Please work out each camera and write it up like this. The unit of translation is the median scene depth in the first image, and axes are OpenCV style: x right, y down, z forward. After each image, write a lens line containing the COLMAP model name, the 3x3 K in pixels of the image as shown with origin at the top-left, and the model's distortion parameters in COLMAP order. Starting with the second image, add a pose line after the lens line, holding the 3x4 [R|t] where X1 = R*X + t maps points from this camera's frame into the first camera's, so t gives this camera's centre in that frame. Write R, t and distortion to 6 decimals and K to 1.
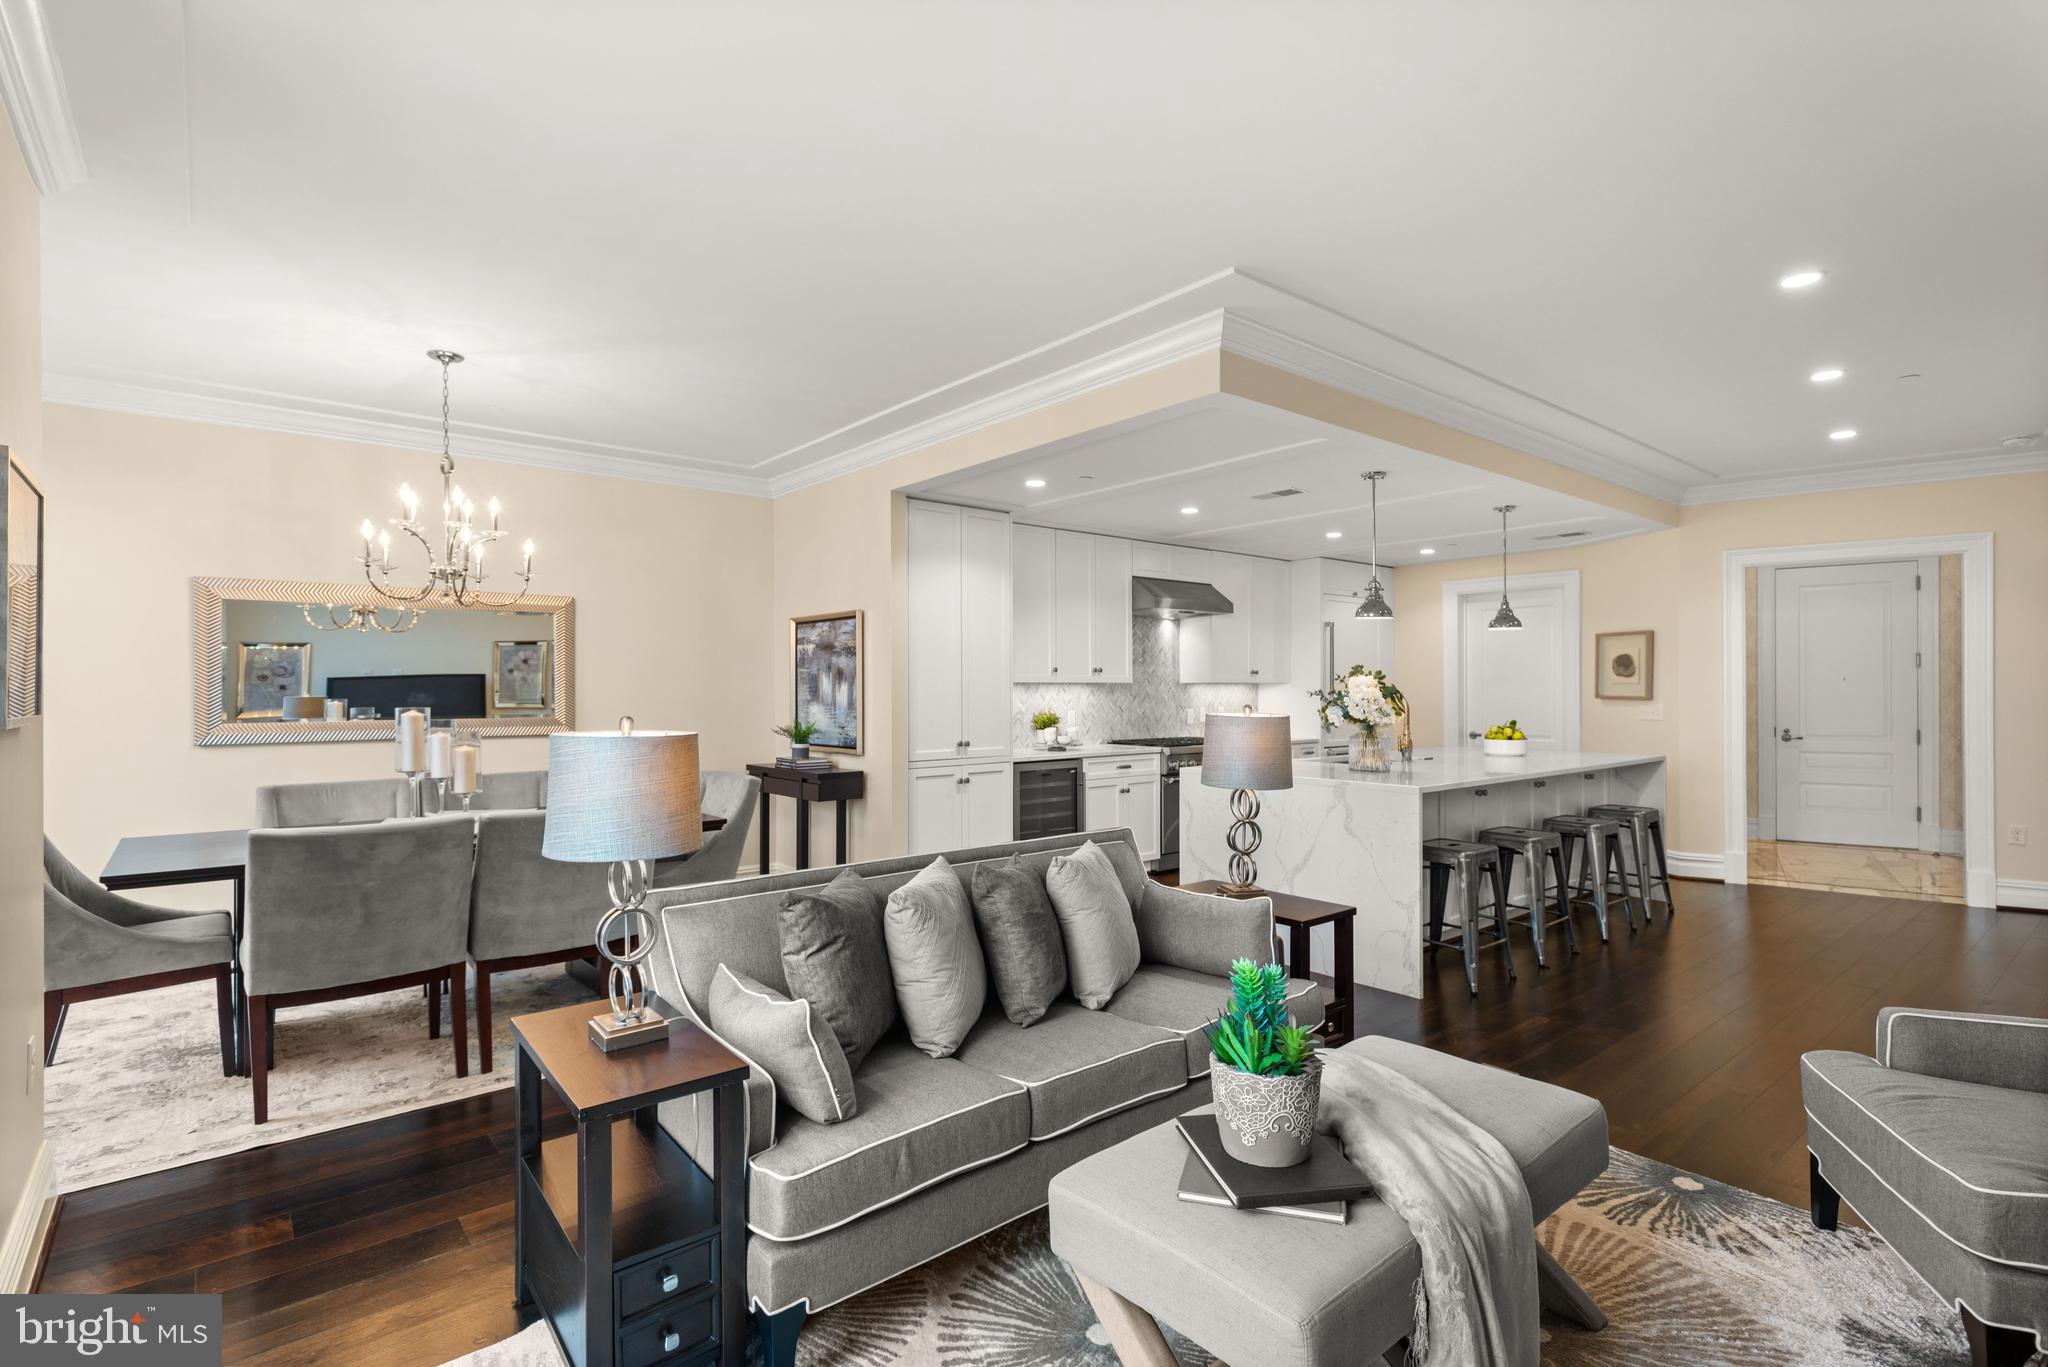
lens RADIAL K [[970.9, 0, 1032.0], [0, 970.9, 690.5], [0, 0, 1]] dist [0.020798, -0.000200]
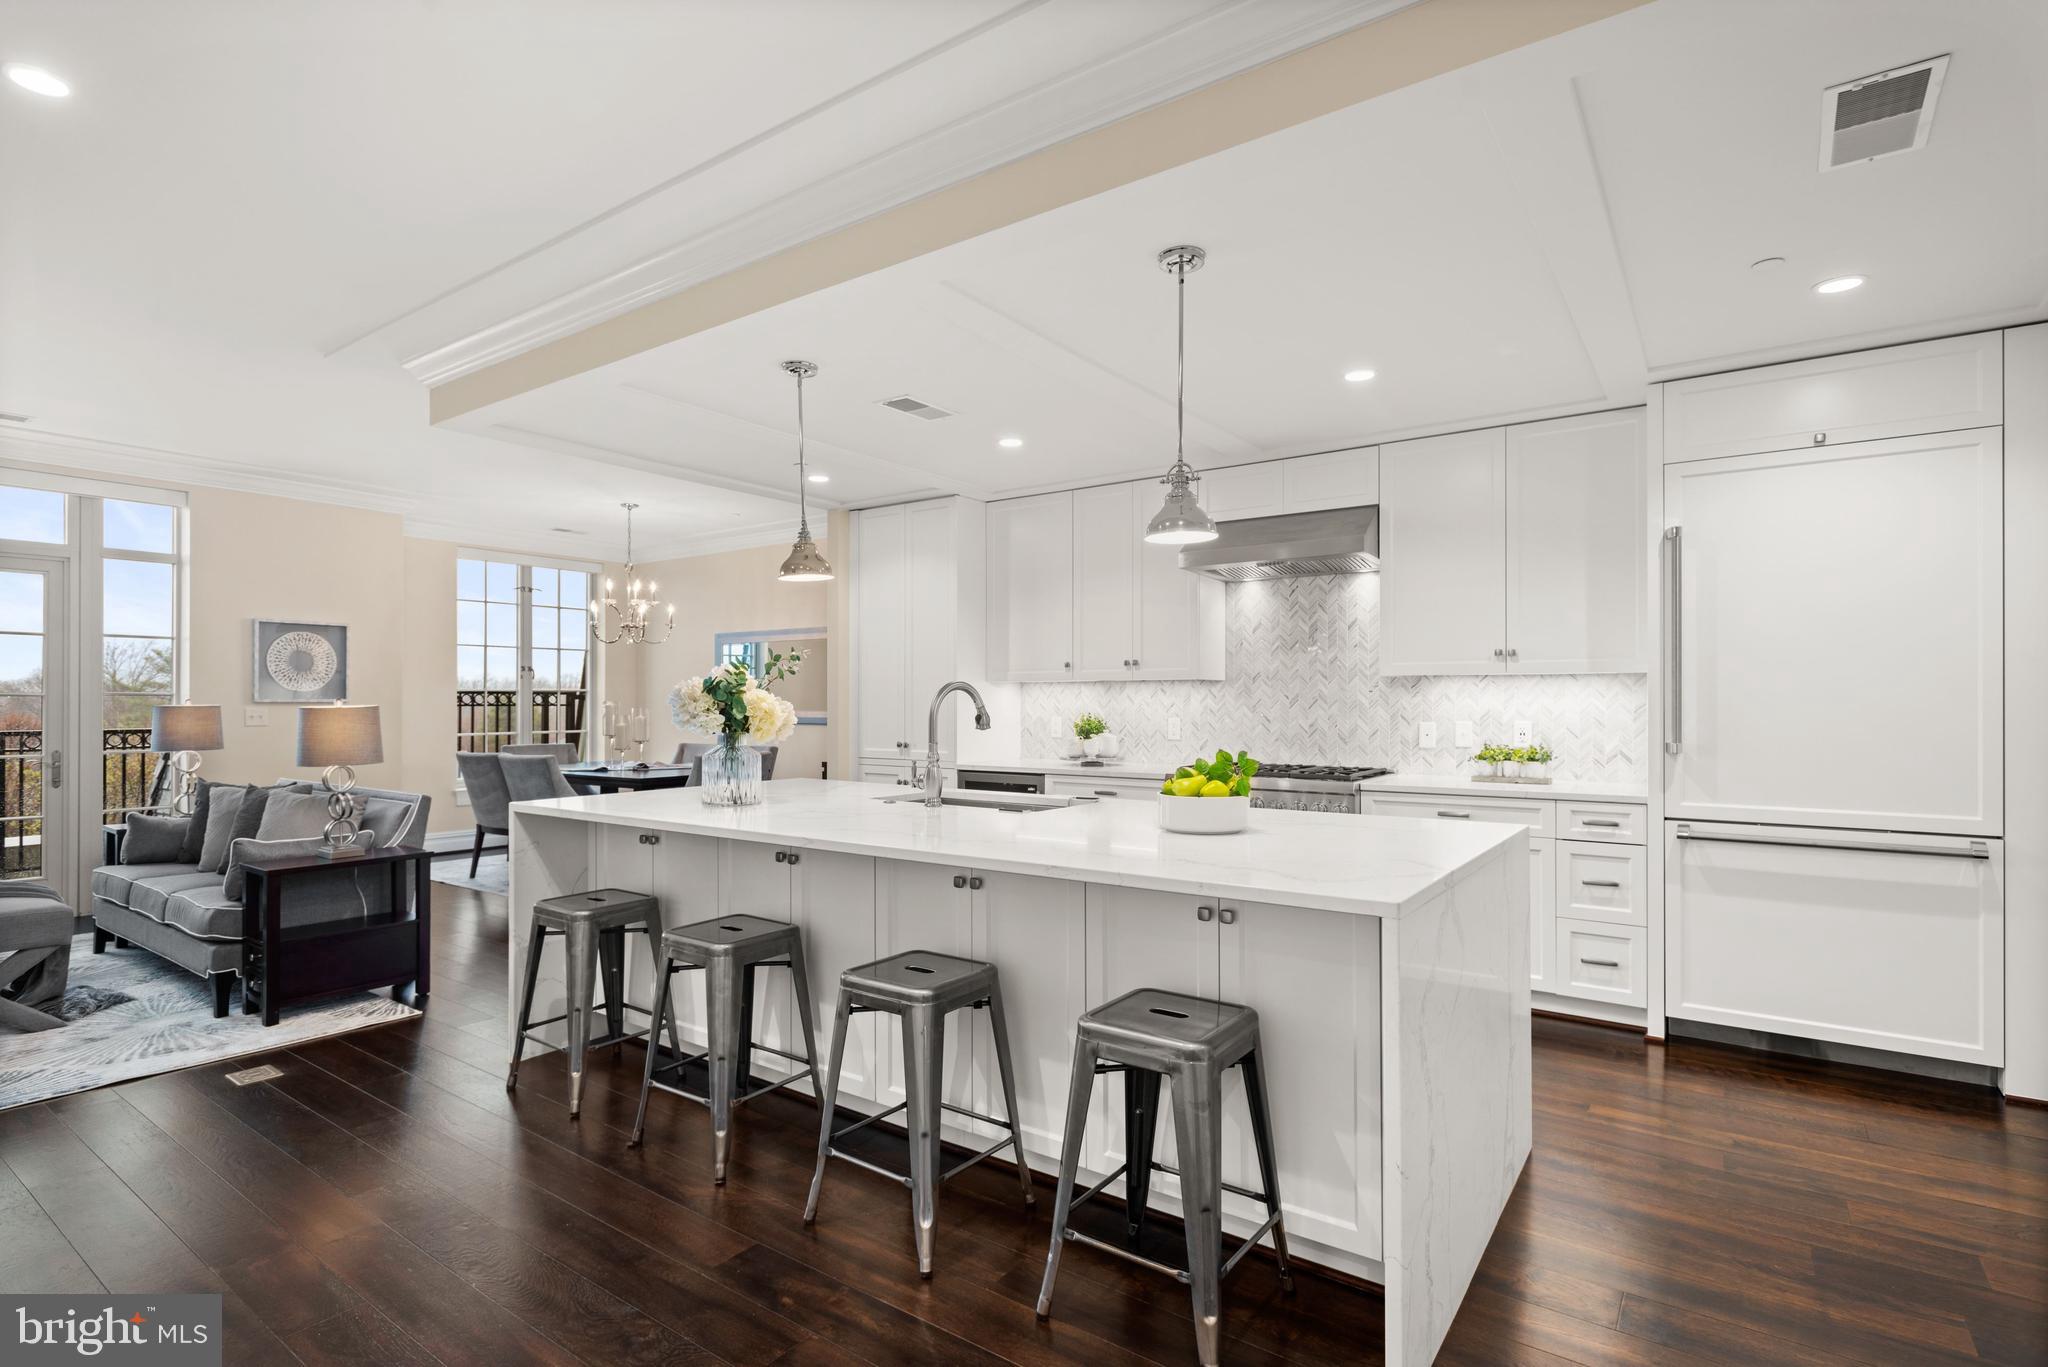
lens RADIAL K [[1001.1, 0, 1030.0], [0, 1001.1, 692.9], [0, 0, 1]] dist [0.001427, -0.000579]
pose [[0.257545, -0.006255, -0.966246, 0.901512], [-0.000692, 0.999978, -0.006658, 0.008110], [0.966266, 0.002383, 0.257535, 0.828442]]
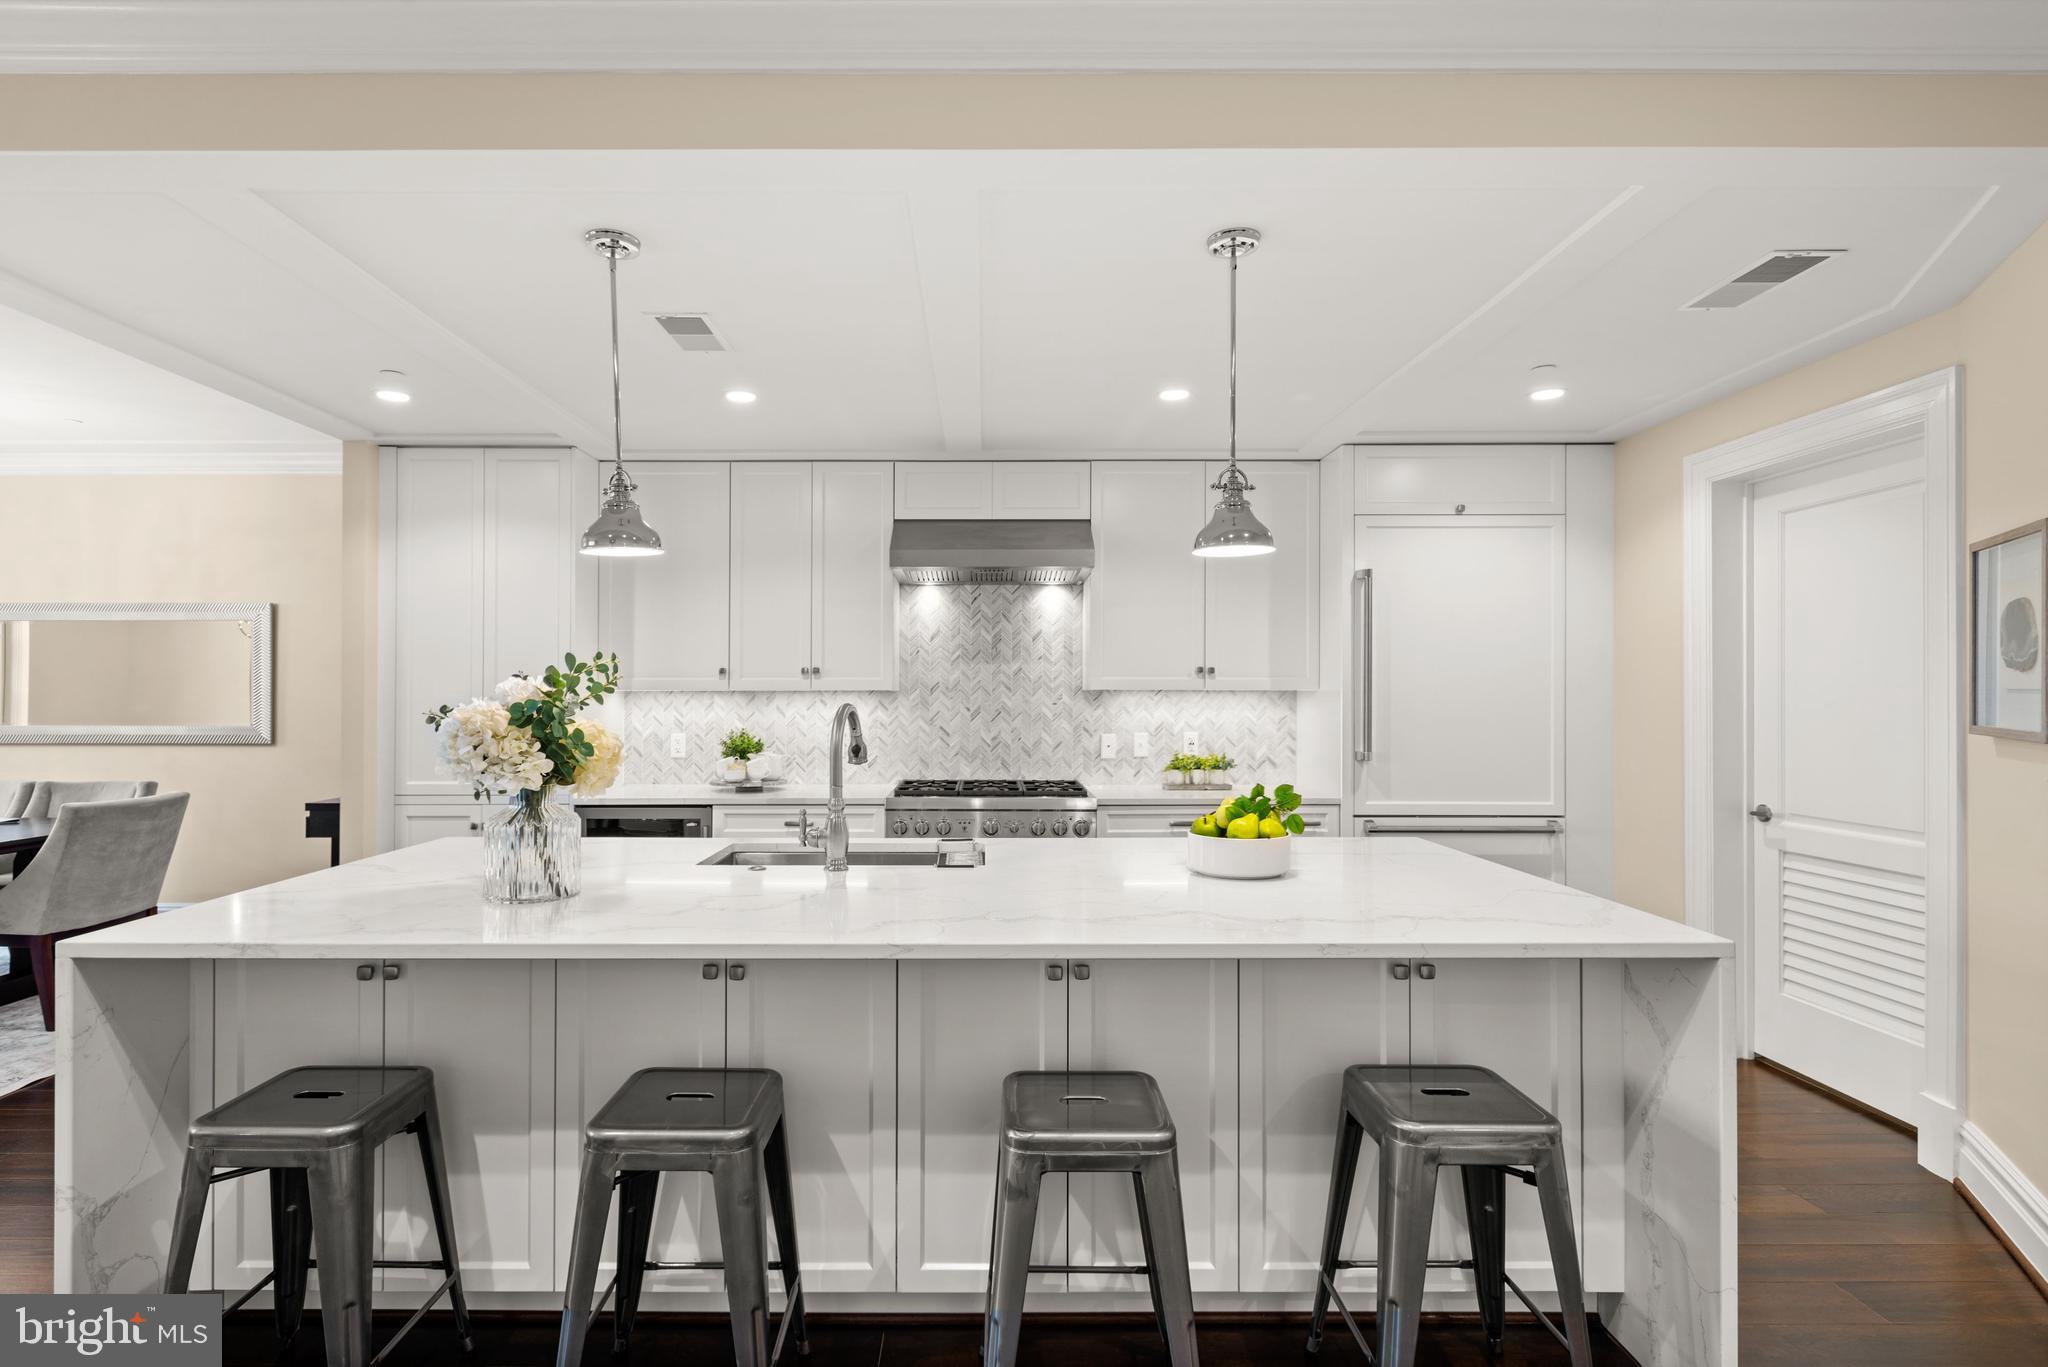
lens RADIAL K [[1014.1, 0, 989.7], [0, 1014.1, 686.7], [0, 0, 1]] dist [0.000167, -0.000058]
pose [[0.770776, -0.003115, -0.637099, 0.672452], [-0.002297, 0.999968, -0.007669, -0.006336], [0.637102, 0.007375, 0.770744, 0.632730]]
